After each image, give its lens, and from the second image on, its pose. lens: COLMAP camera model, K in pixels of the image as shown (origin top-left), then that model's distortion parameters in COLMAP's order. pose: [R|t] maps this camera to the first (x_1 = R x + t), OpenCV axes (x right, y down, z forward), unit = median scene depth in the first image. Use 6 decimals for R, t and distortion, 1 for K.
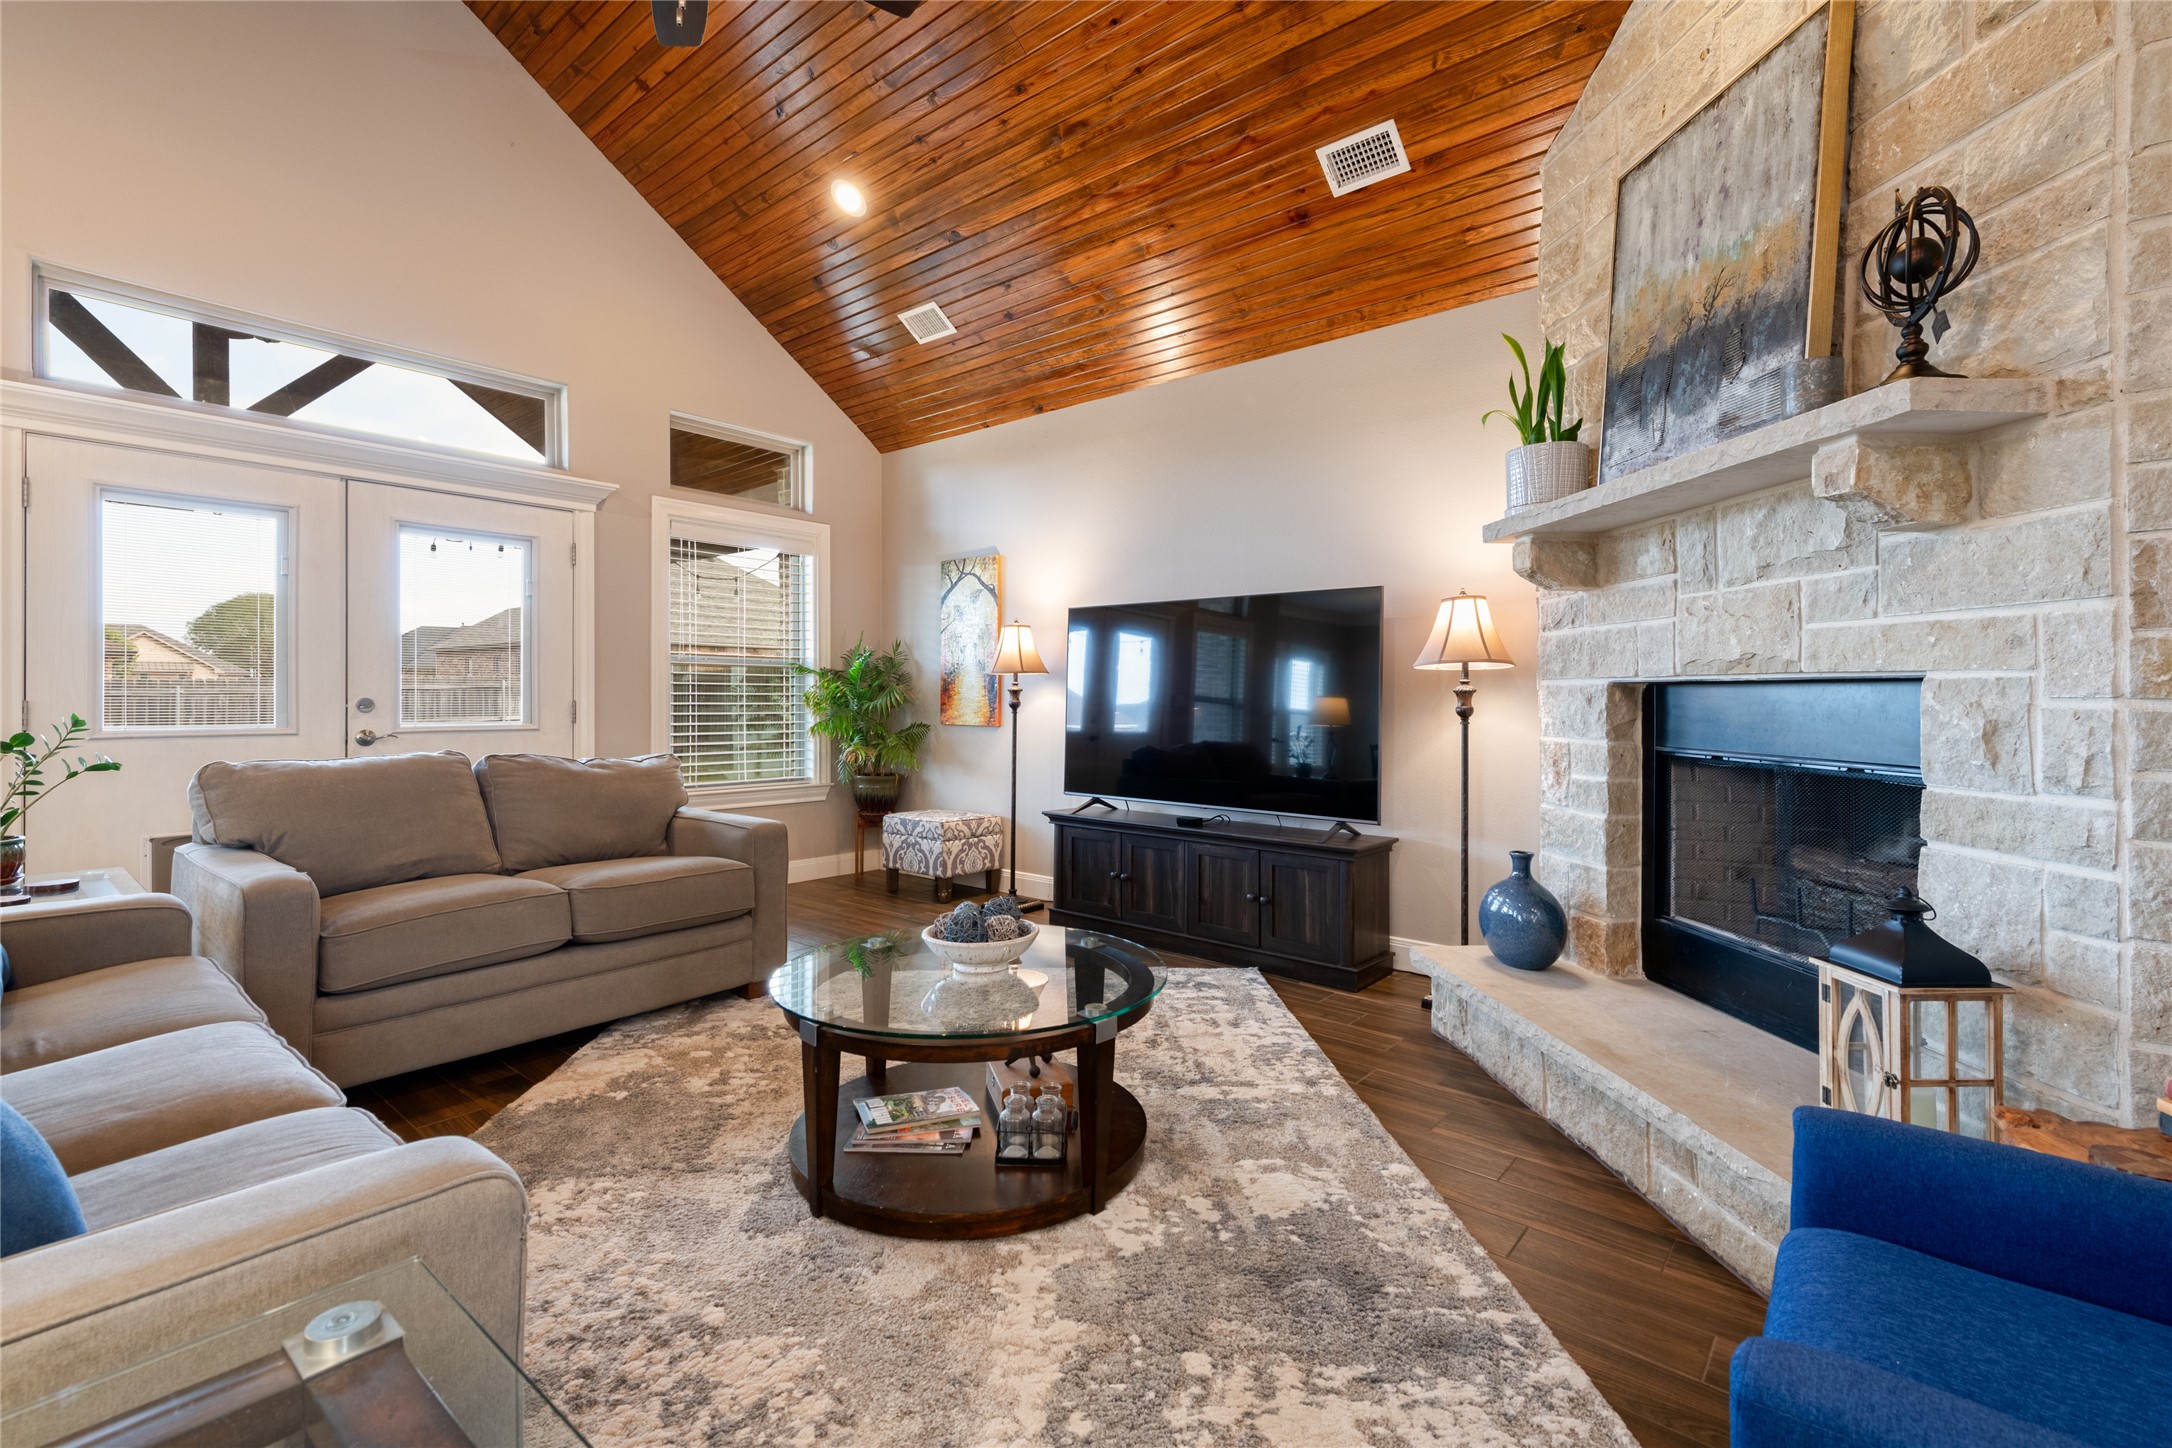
lens RADIAL K [[954.8, 0, 1090.2], [0, 954.8, 685.8], [0, 0, 1]] dist [0.010210, -0.000157]
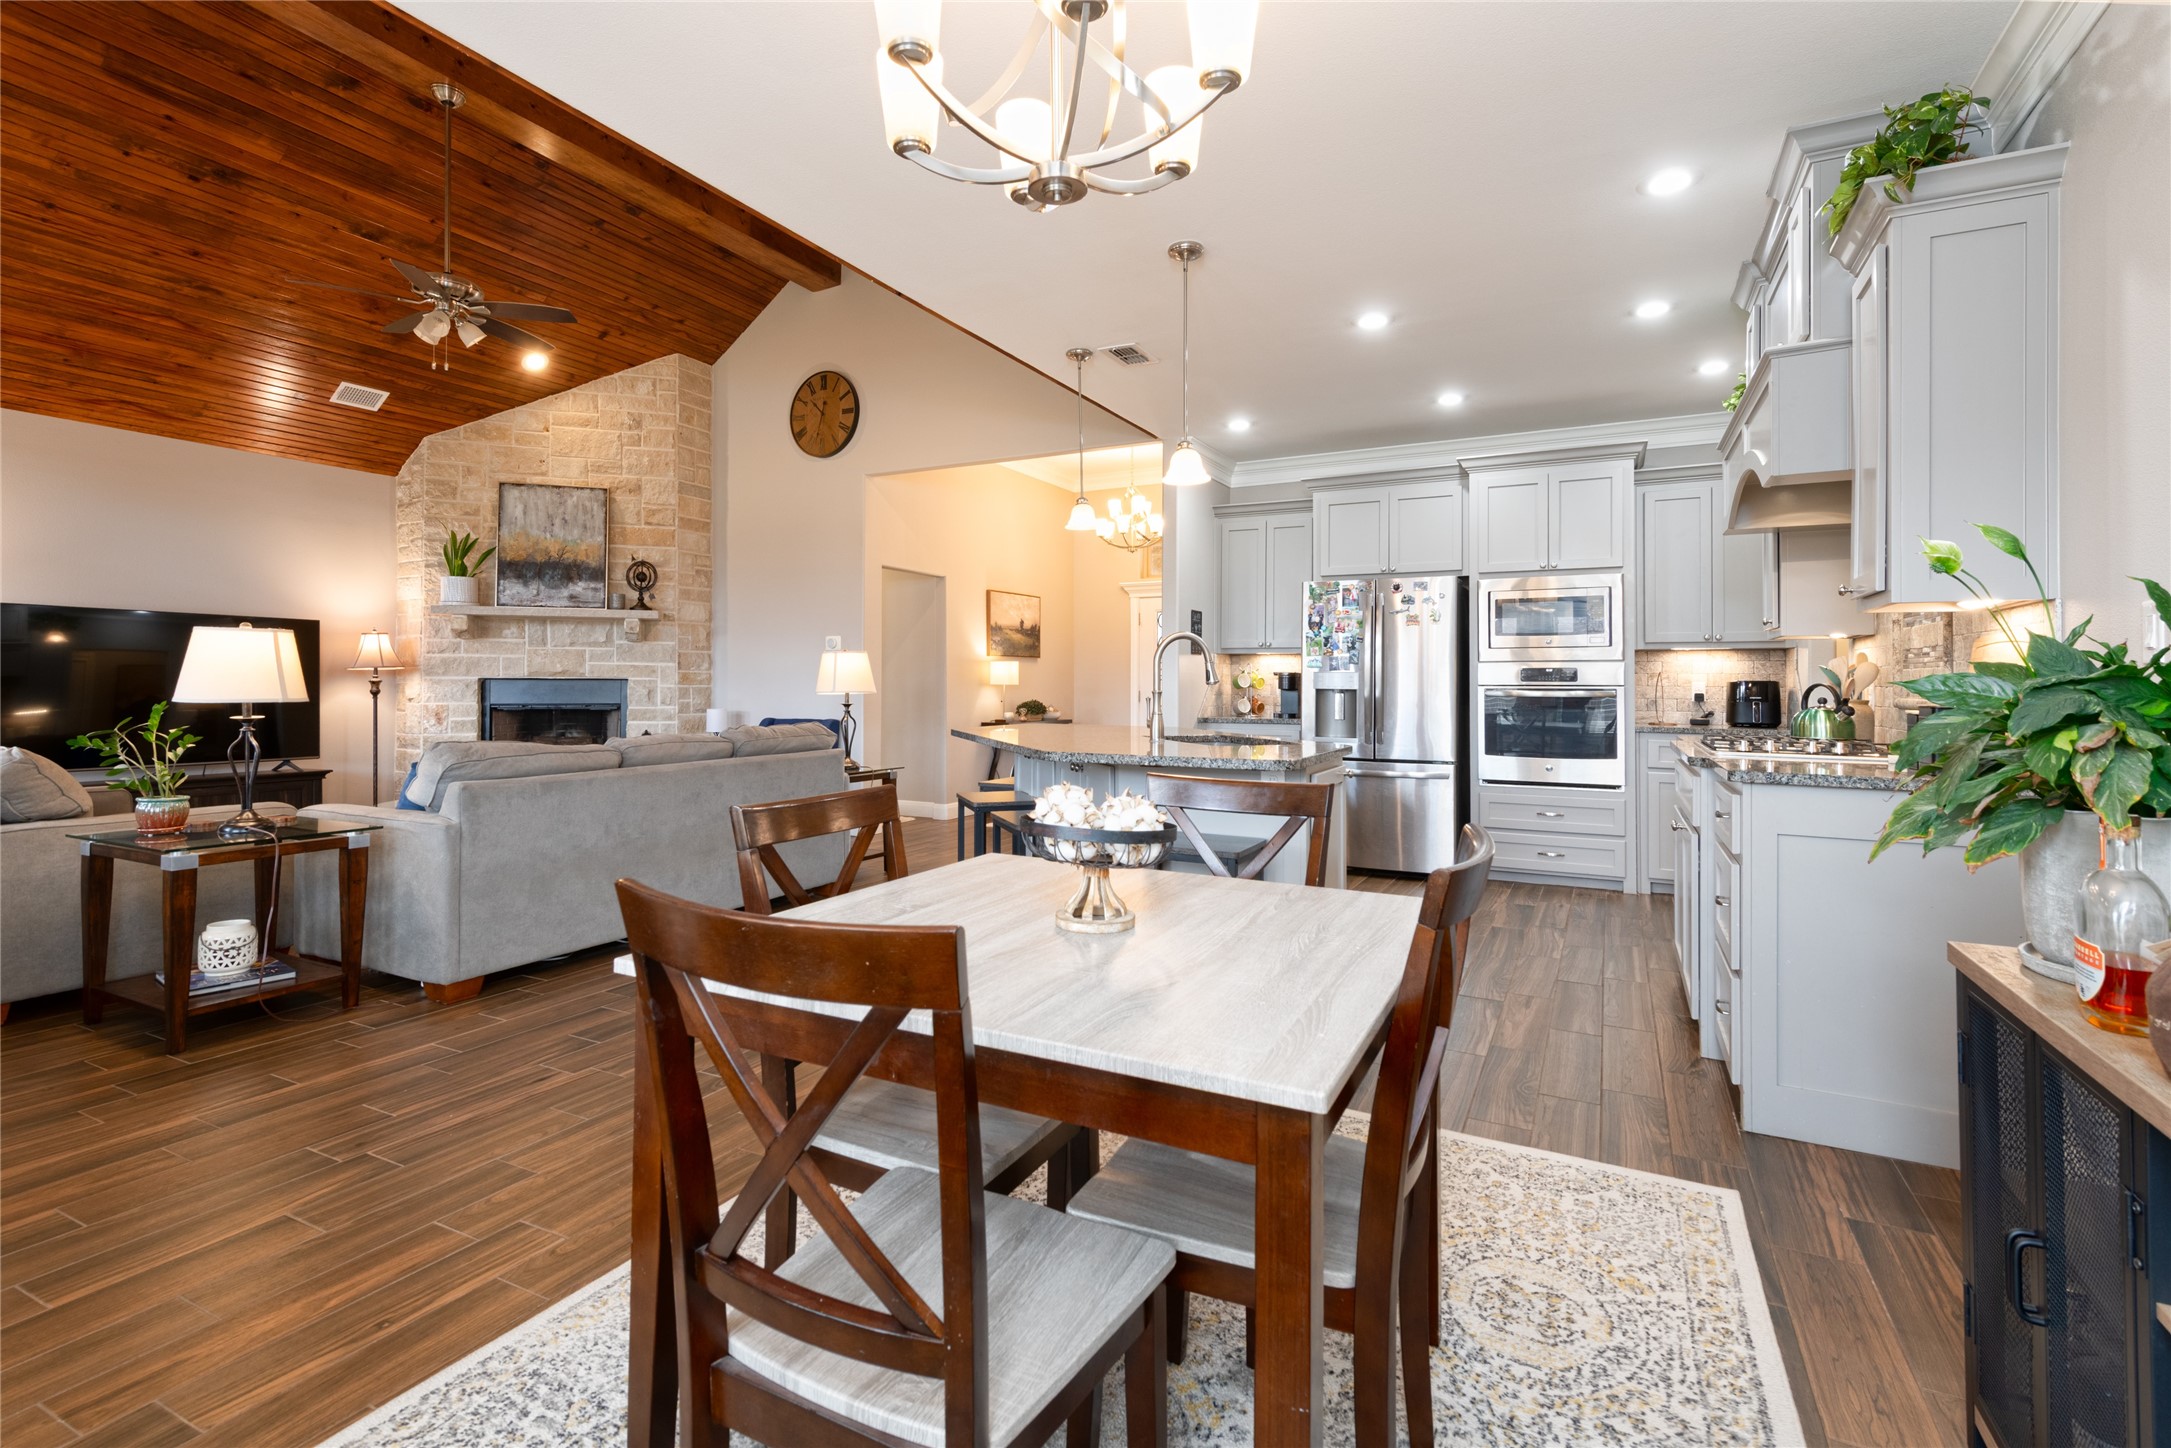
lens RADIAL K [[1021.5, 0, 1069.1], [0, 1021.5, 633.8], [0, 0, 1]] dist [0.021537, -0.000454]
pose [[-0.196306, 0.046895, 0.979421, -2.368371], [-0.010335, 0.998701, -0.049890, -0.001698], [-0.980488, -0.019916, -0.195567, 0.041512]]
